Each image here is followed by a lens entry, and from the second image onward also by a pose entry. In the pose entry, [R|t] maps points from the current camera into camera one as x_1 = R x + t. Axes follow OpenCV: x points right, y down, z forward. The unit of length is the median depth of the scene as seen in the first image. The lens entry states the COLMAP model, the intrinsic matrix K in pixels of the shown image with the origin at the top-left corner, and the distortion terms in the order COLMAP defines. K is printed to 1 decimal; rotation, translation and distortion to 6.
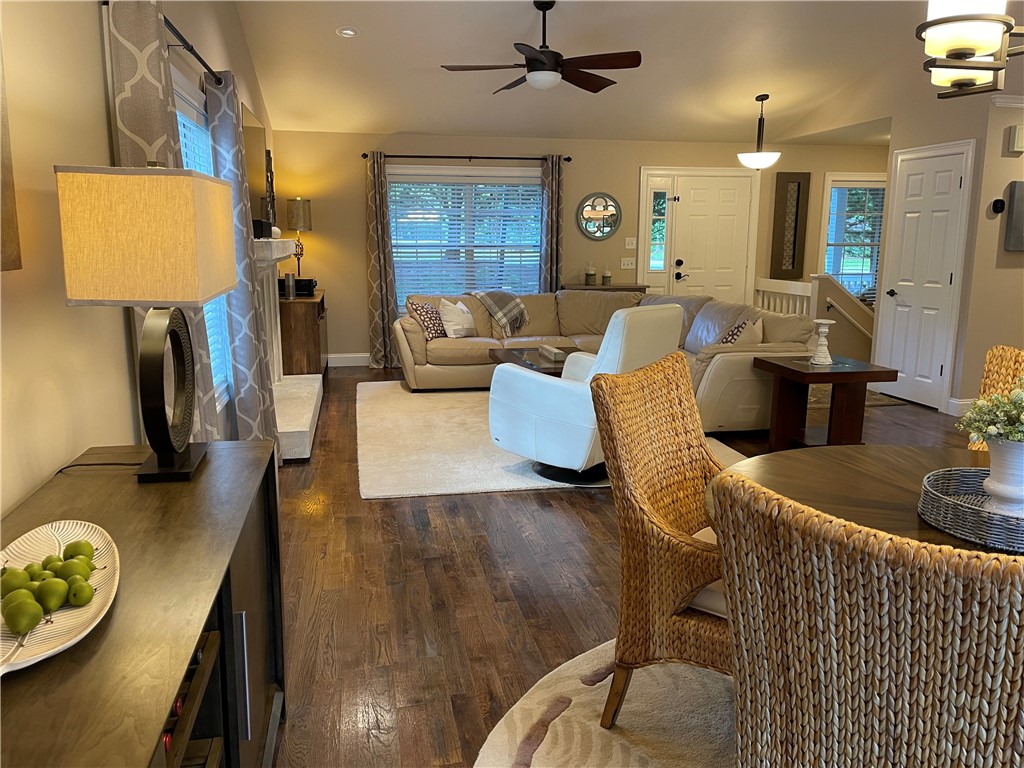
lens RADIAL K [[772.3, 0, 504.6], [0, 772.3, 376.8], [0, 0, 1]] dist [0.070363, -0.091944]
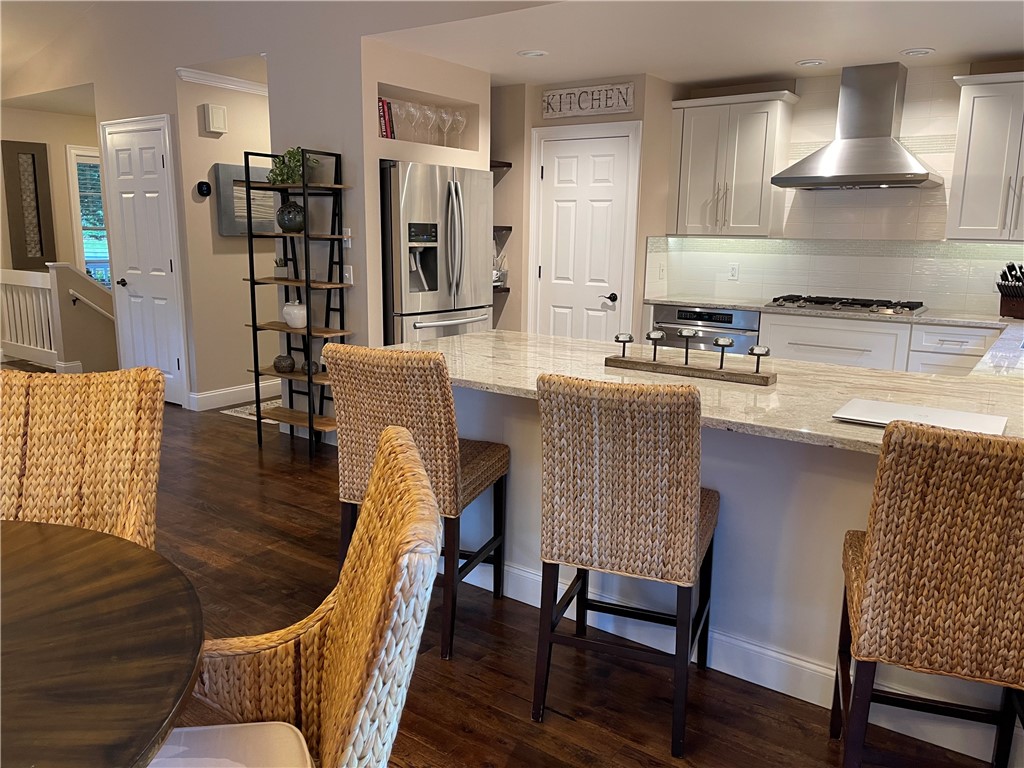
lens RADIAL K [[772.3, 0, 517.7], [0, 772.3, 377.4], [0, 0, 1]] dist [0.070363, -0.091944]
pose [[0.722611, -0.120899, 0.680601, 0.230495], [0.109296, 0.992184, 0.060206, -0.004758], [-0.682560, 0.030882, 0.730177, 0.048205]]
